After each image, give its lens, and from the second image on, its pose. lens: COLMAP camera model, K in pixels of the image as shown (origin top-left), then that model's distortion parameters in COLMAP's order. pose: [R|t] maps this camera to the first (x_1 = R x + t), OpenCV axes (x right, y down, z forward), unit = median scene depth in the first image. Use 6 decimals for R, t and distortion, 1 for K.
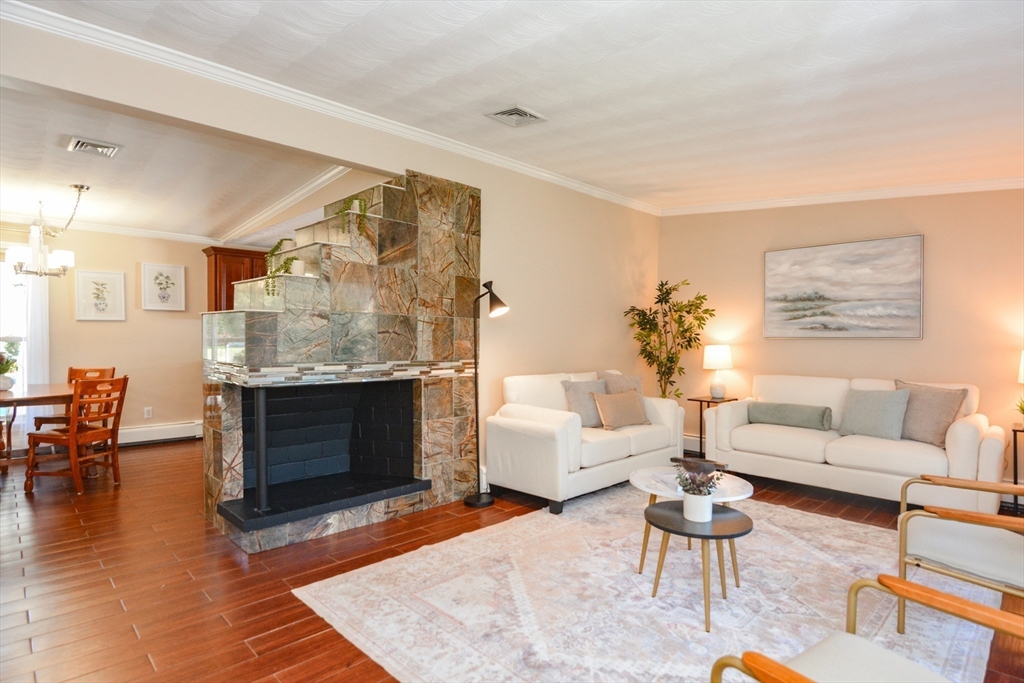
lens RADIAL K [[527.6, 0, 514.2], [0, 527.6, 341.4], [0, 0, 1]] dist [-0.010804, -0.000274]
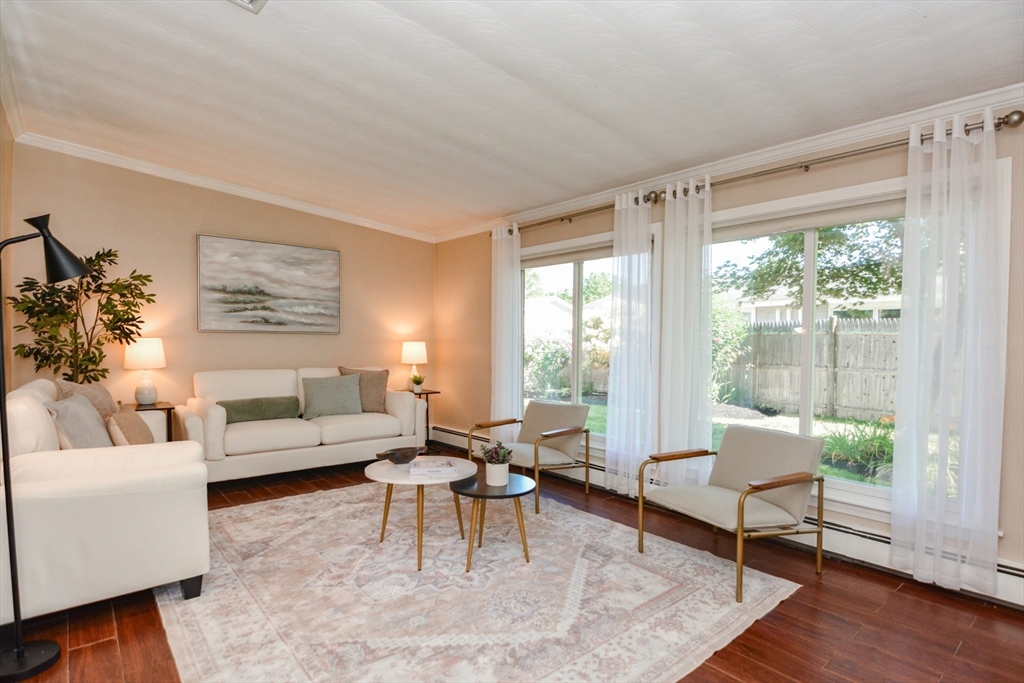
lens RADIAL K [[526.2, 0, 515.6], [0, 526.2, 340.6], [0, 0, 1]] dist [-0.006437, -0.003571]
pose [[0.102312, -0.005690, 0.994736, -0.512212], [-0.011862, 0.999906, 0.006940, -0.002452], [-0.994682, -0.012509, 0.102235, 0.519654]]
